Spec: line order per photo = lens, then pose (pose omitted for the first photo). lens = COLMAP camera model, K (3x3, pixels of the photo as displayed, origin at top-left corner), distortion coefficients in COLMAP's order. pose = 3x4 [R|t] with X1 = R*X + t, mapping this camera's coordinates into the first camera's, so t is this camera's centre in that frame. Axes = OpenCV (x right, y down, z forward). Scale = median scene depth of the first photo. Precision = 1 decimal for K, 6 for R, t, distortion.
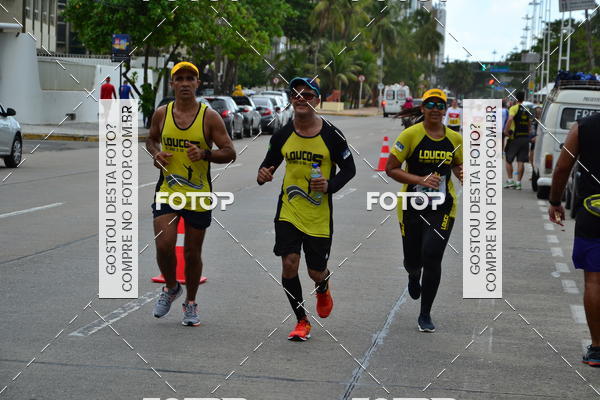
lens RADIAL K [[2042.7, 0, 301.3], [0, 2042.7, 198.5], [0, 0, 1]] dist [0.112232, 1.558511]
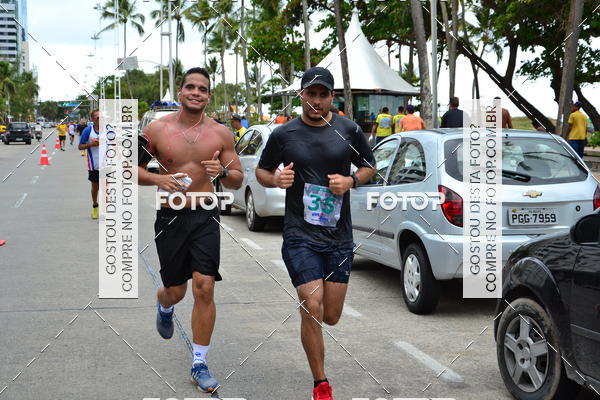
lens RADIAL K [[1036.7, 0, 308.2], [0, 1036.7, 201.2], [0, 0, 1]] dist [-0.011581, 0.170799]
pose [[0.930210, -0.072648, 0.359767, -0.049856], [0.061979, 0.997230, 0.041119, -0.003653], [-0.361758, -0.015951, 0.932136, 0.085552]]
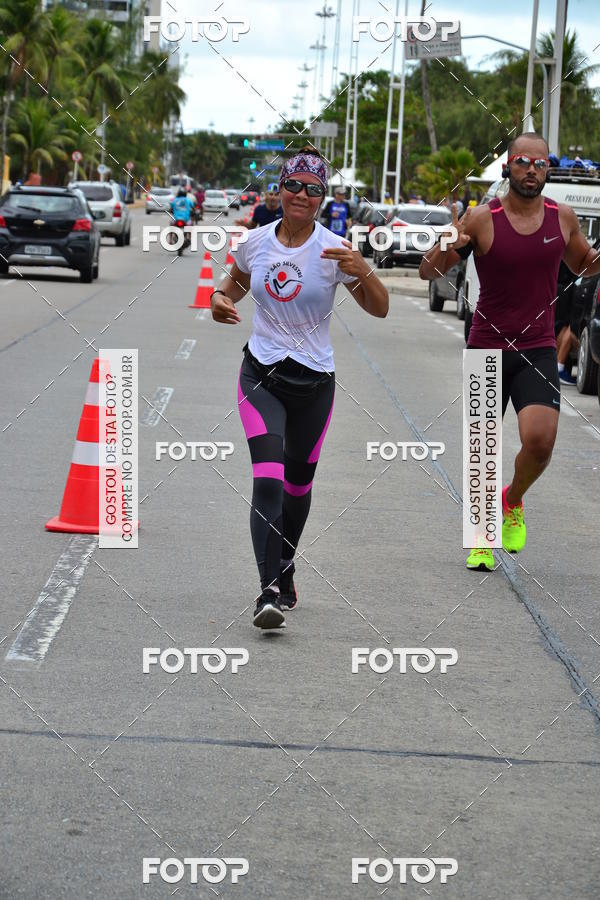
lens RADIAL K [[2816.8, 0, 286.4], [0, 2816.8, 450.1], [0, 0, 1]] dist [0.064887, 1.159625]
pose [[0.985034, -0.003361, 0.172326, -0.061445], [-0.004500, 0.998968, 0.045203, -0.006719], [-0.172300, -0.045302, 0.984002, 0.107895]]
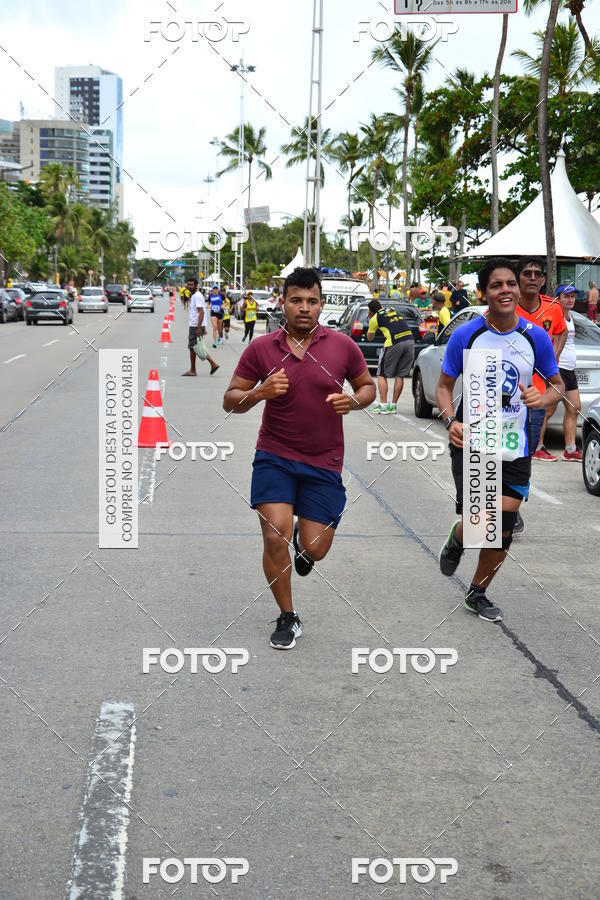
lens RADIAL K [[1331.7, 0, 280.5], [0, 1331.7, 428.0], [0, 0, 1]] dist [0.009429, 0.034429]
pose [[0.966114, -0.047712, 0.253668, -0.083528], [0.031861, 0.997295, 0.066235, -0.009310], [-0.256142, -0.055909, 0.965021, 0.088325]]
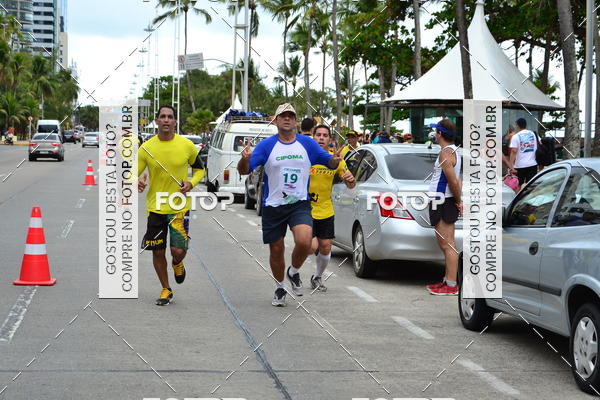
lens RADIAL K [[1294.6, 0, 300.3], [0, 1294.6, 201.7], [0, 0, 1]] dist [-0.016730, 0.238604]
pose [[0.955112, -0.035261, 0.294140, -0.059227], [0.033516, 0.999378, 0.010973, -0.005066], [-0.294344, -0.000622, 0.955699, 0.093458]]
